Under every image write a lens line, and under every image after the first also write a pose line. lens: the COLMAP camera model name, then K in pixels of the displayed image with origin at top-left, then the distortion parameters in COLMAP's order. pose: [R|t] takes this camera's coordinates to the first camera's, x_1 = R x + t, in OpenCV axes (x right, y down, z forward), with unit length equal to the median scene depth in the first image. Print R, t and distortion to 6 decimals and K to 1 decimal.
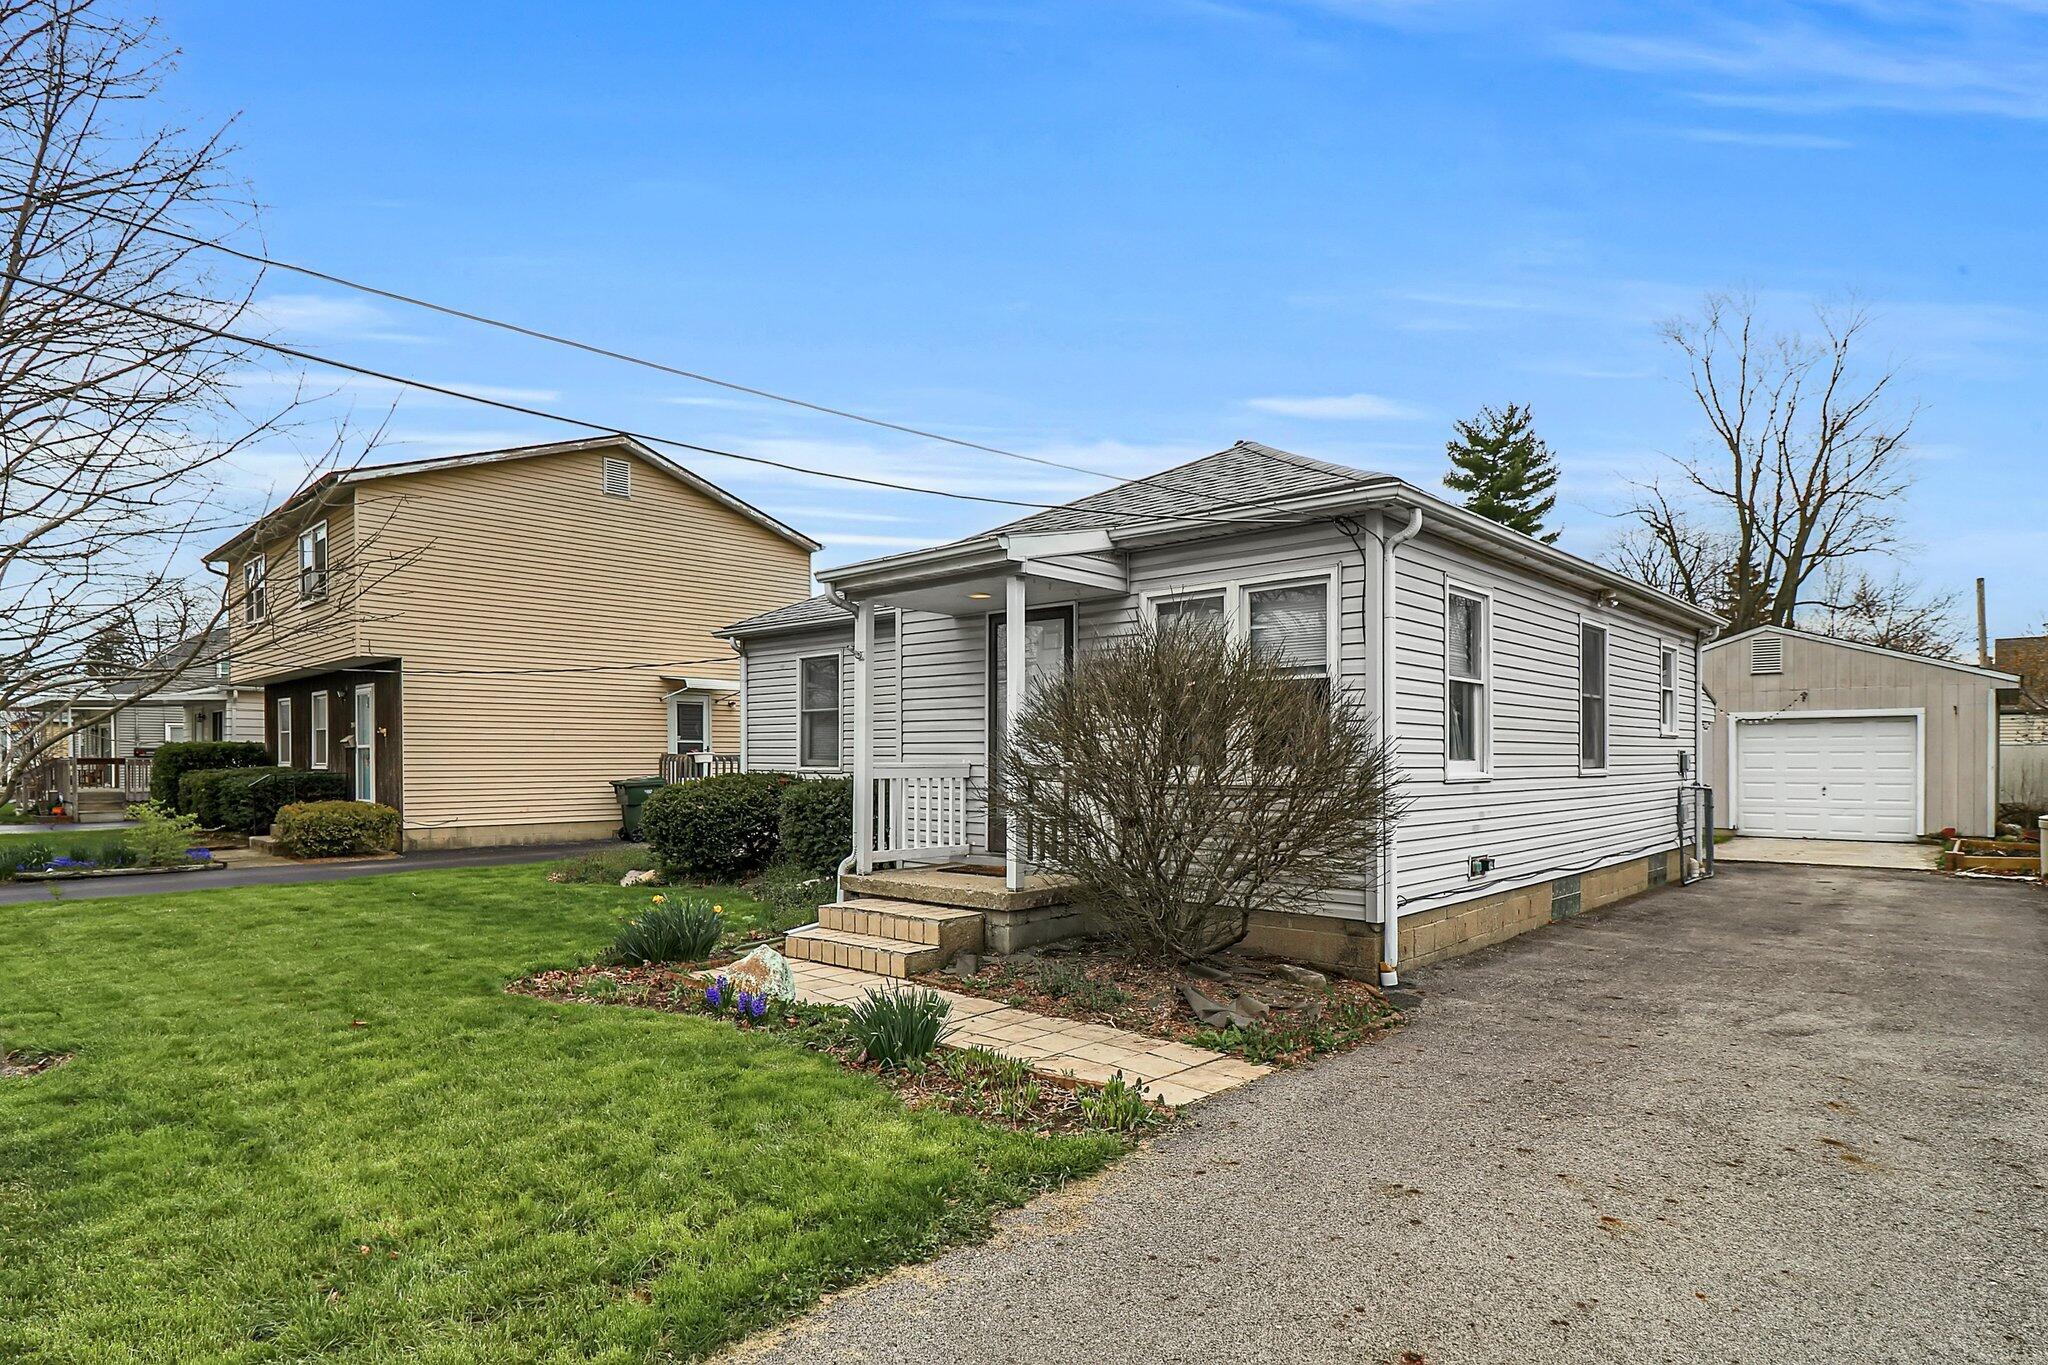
lens RADIAL K [[1050.2, 0, 1023.4], [0, 1050.2, 756.9], [0, 0, 1]] dist [-0.002441, -0.000262]
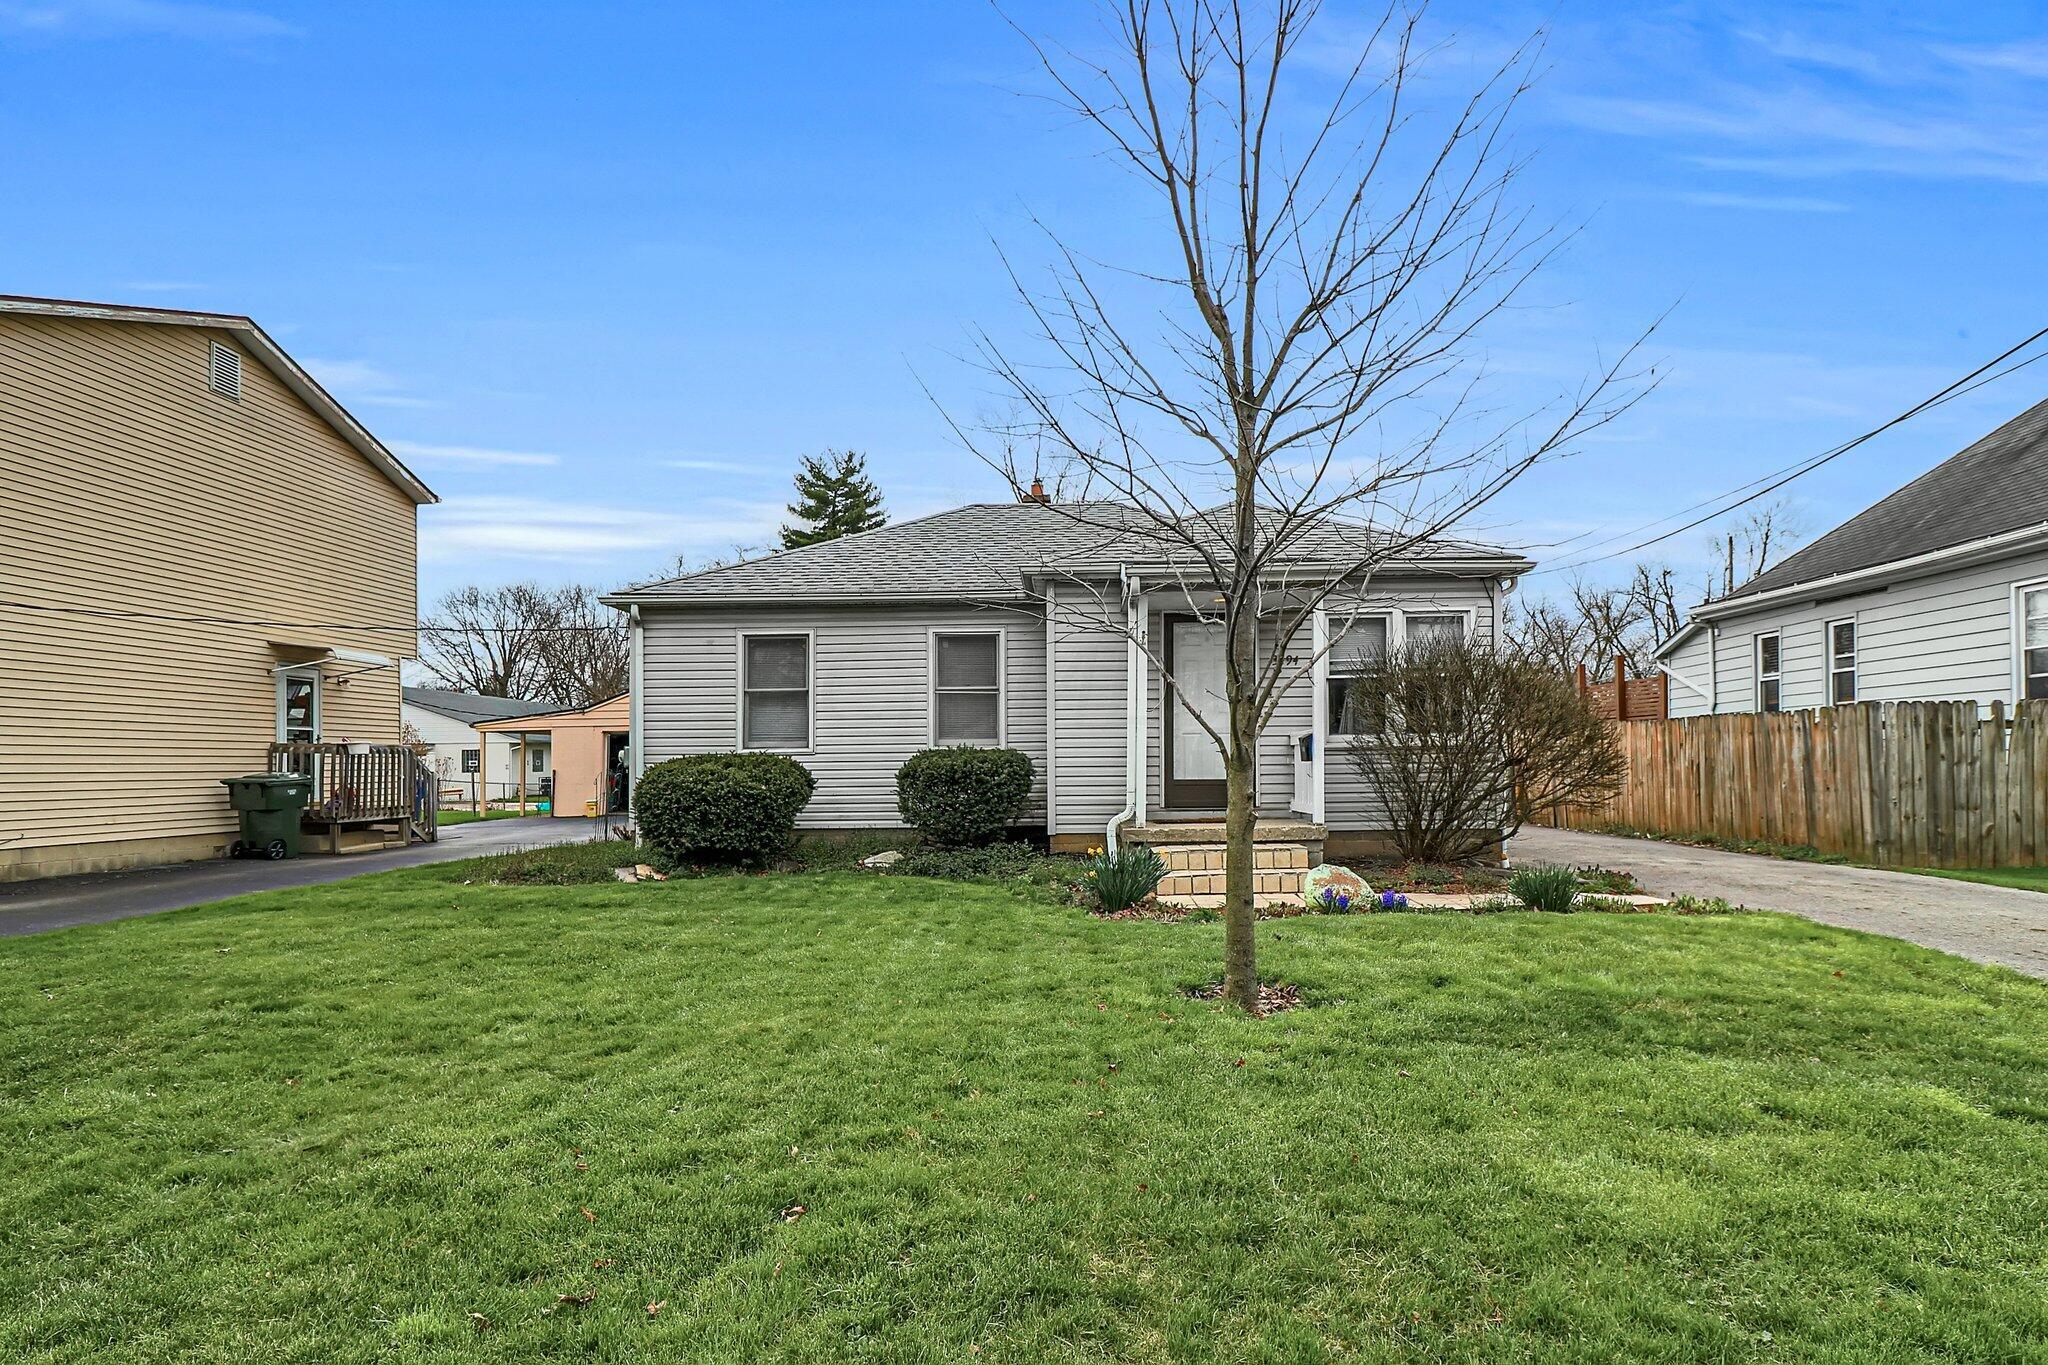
lens RADIAL K [[1040.4, 0, 1028.9], [0, 1040.4, 760.5], [0, 0, 1]] dist [-0.032005, -0.000409]
pose [[0.759366, -0.005470, 0.650641, -0.421035], [0.009388, 0.999953, -0.002551, 0.016795], [-0.650596, 0.008045, 0.759381, 0.087053]]
